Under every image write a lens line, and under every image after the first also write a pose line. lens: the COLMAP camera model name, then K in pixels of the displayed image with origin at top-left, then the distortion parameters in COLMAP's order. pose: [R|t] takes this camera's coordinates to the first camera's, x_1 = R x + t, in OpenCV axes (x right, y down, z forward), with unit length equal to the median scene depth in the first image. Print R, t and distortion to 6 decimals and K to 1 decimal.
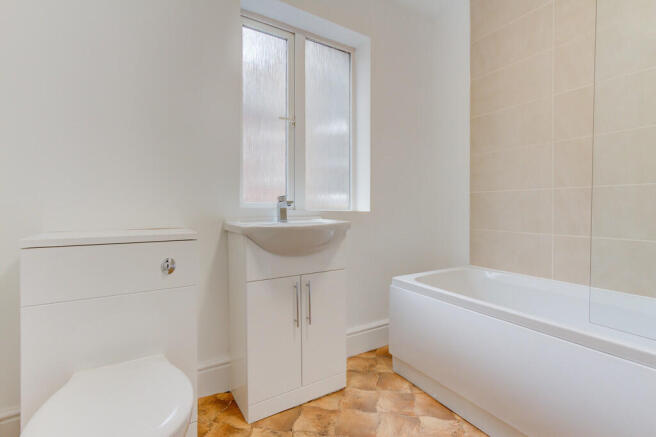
lens RADIAL K [[303.3, 0, 329.1], [0, 303.3, 209.3], [0, 0, 1]] dist [0.000913, 0.000140]
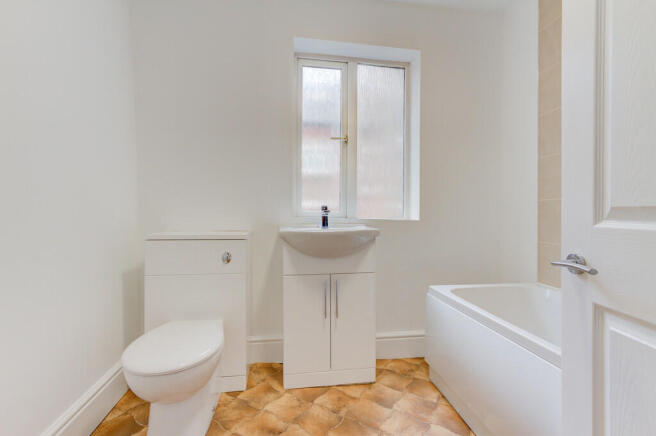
lens RADIAL K [[303.3, 0, 329.1], [0, 303.3, 208.8], [0, 0, 1]] dist [0.000913, 0.000140]
pose [[0.914780, 0.000826, -0.403951, 0.342436], [-0.008049, 0.999837, -0.016183, -0.014421], [0.403871, 0.018056, 0.914638, -0.069216]]
